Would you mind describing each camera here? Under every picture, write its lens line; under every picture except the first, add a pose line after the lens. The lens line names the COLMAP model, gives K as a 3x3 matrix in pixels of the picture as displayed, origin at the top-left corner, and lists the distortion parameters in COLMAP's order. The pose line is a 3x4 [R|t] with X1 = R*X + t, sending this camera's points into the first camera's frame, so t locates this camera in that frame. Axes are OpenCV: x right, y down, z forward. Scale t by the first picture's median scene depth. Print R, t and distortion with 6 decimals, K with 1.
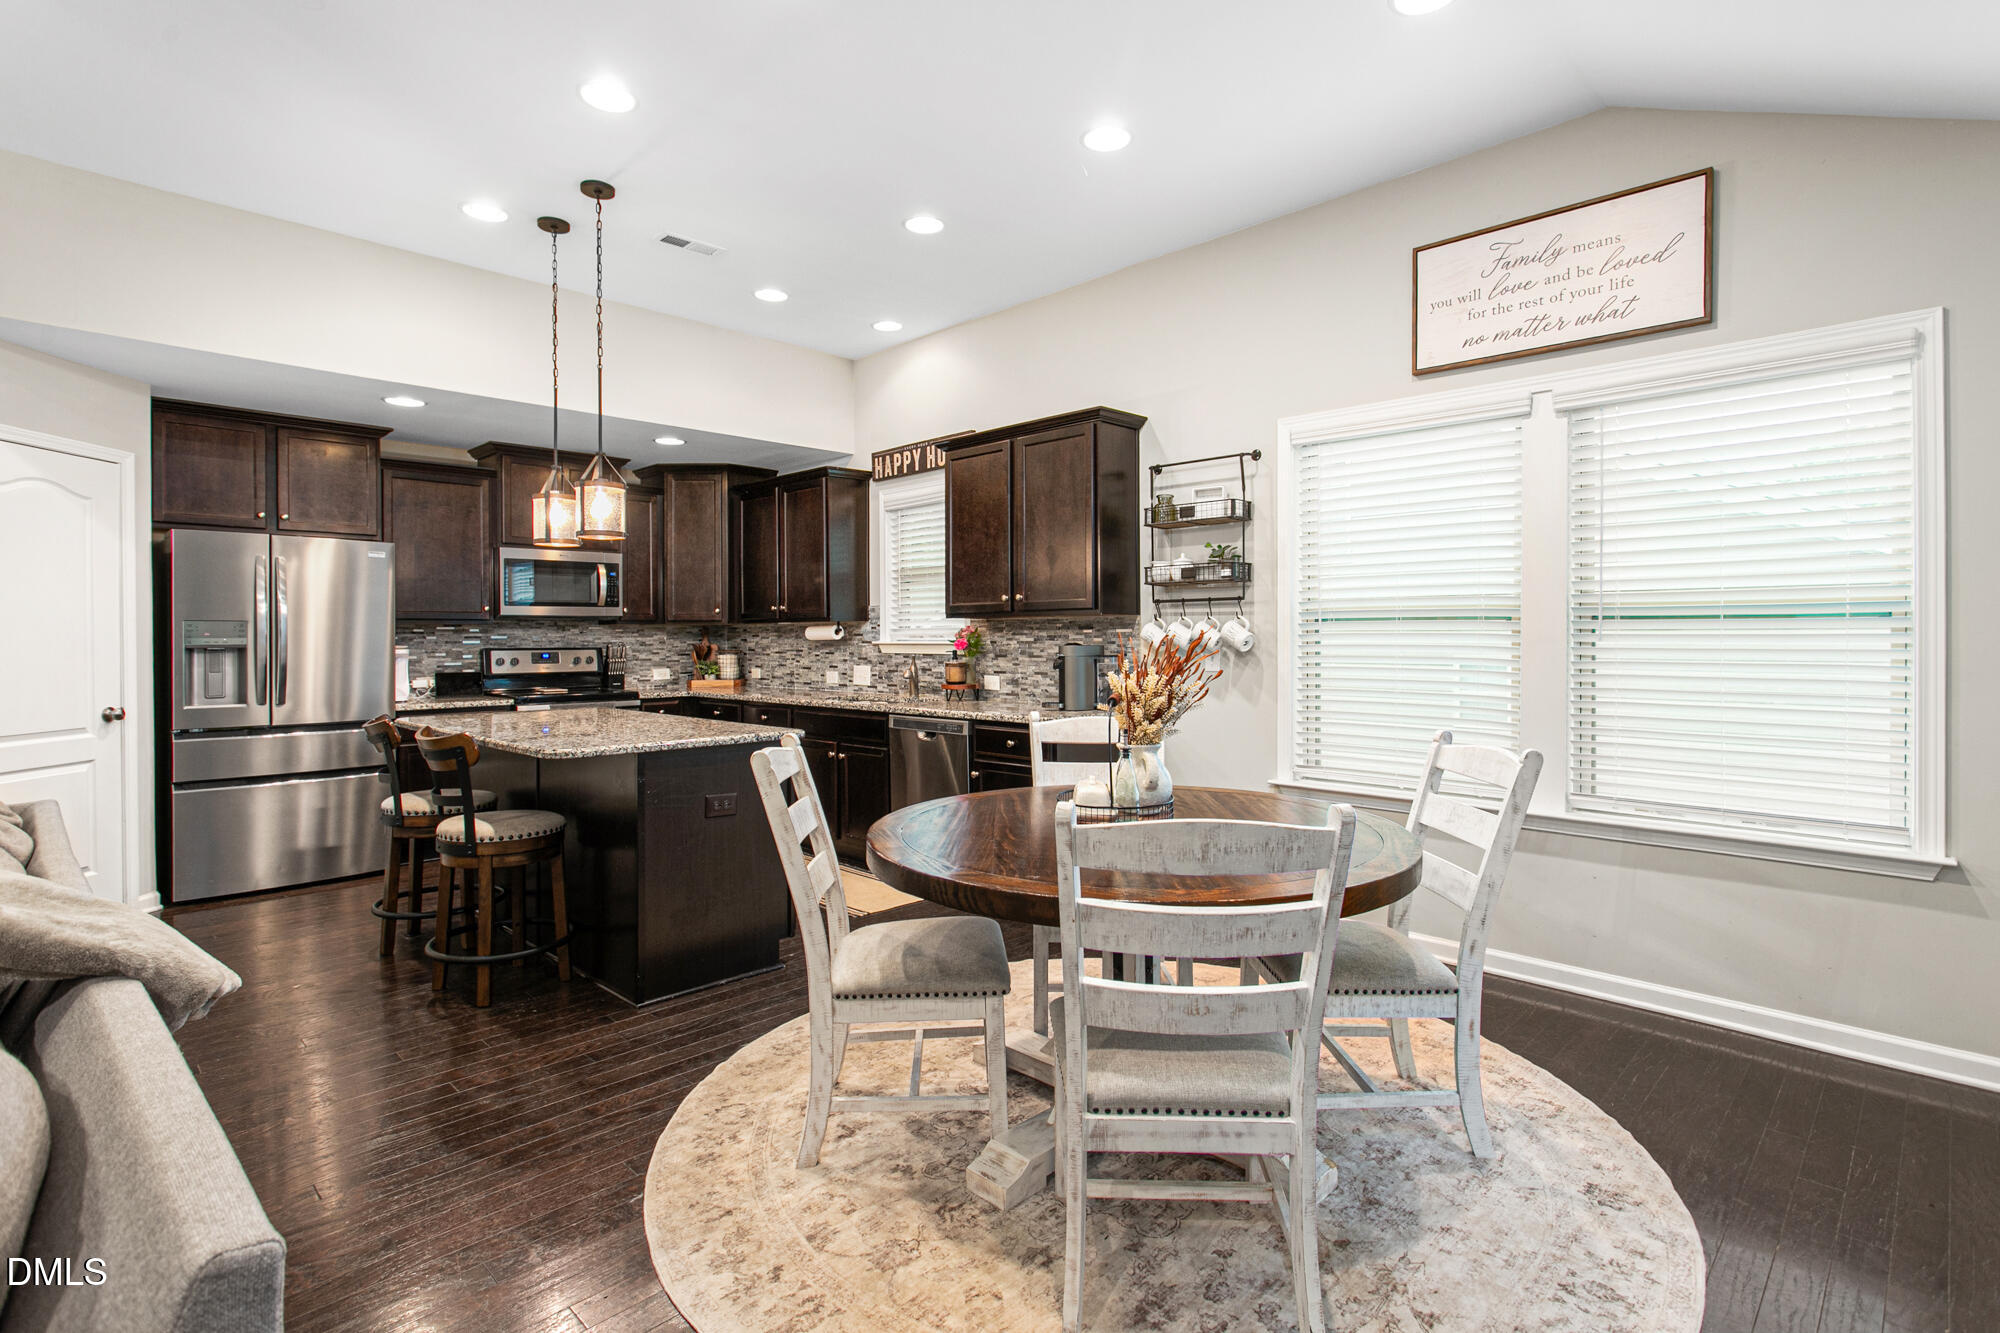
lens RADIAL K [[950.1, 0, 987.5], [0, 950.1, 639.2], [0, 0, 1]] dist [0.004944, 0.001231]
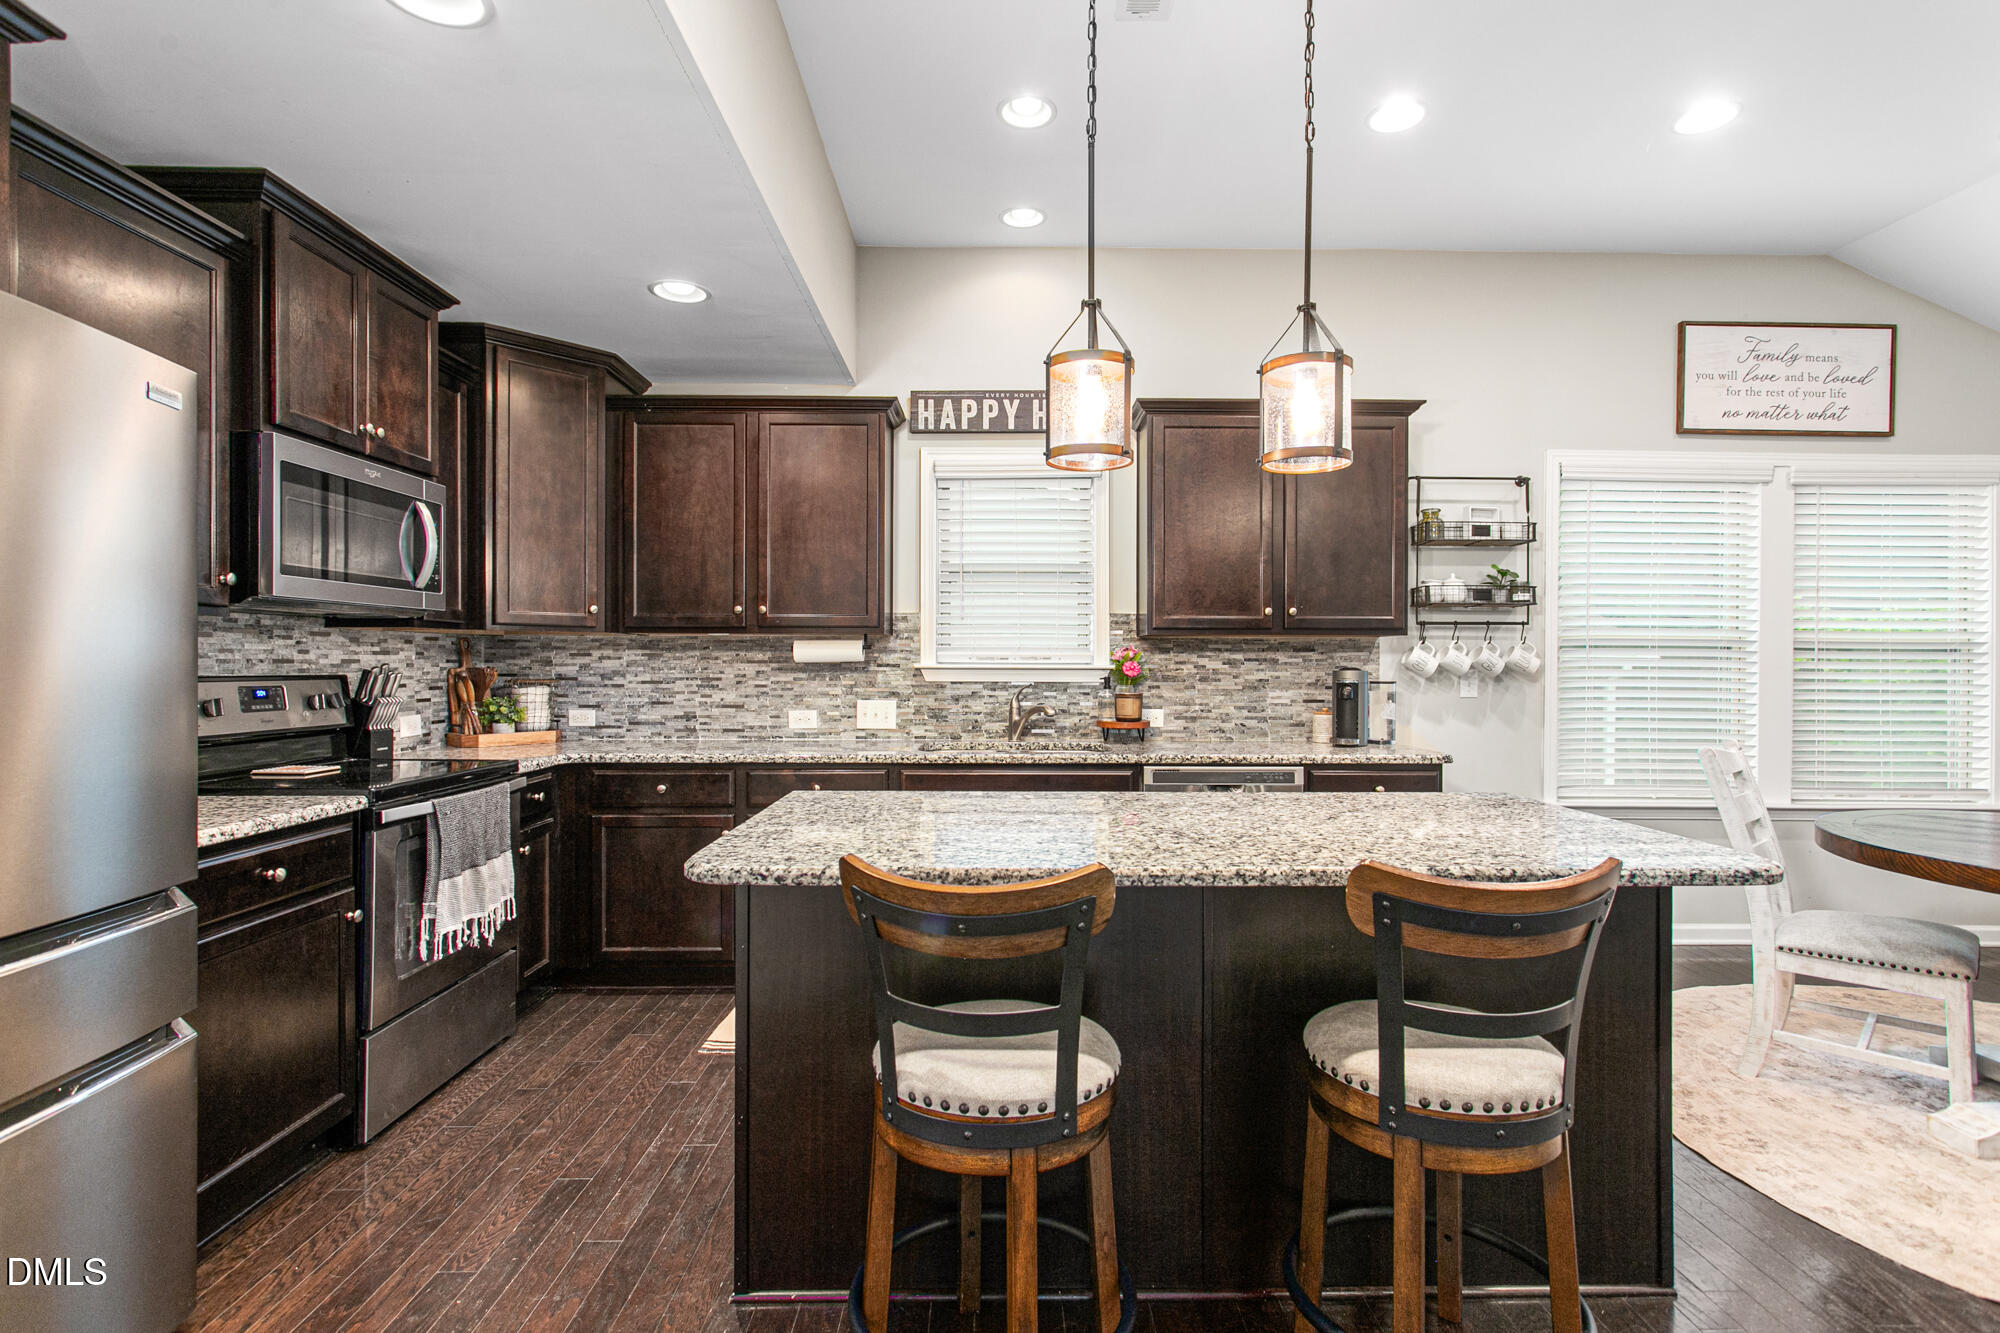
lens RADIAL K [[974.6, 0, 1003.4], [0, 974.6, 658.5], [0, 0, 1]] dist [0.001246, 0.001300]
pose [[0.705344, 0.008234, 0.708817, -0.640866], [-0.004665, 0.999965, -0.006974, 0.002762], [-0.708850, 0.001613, 0.705357, 0.510044]]
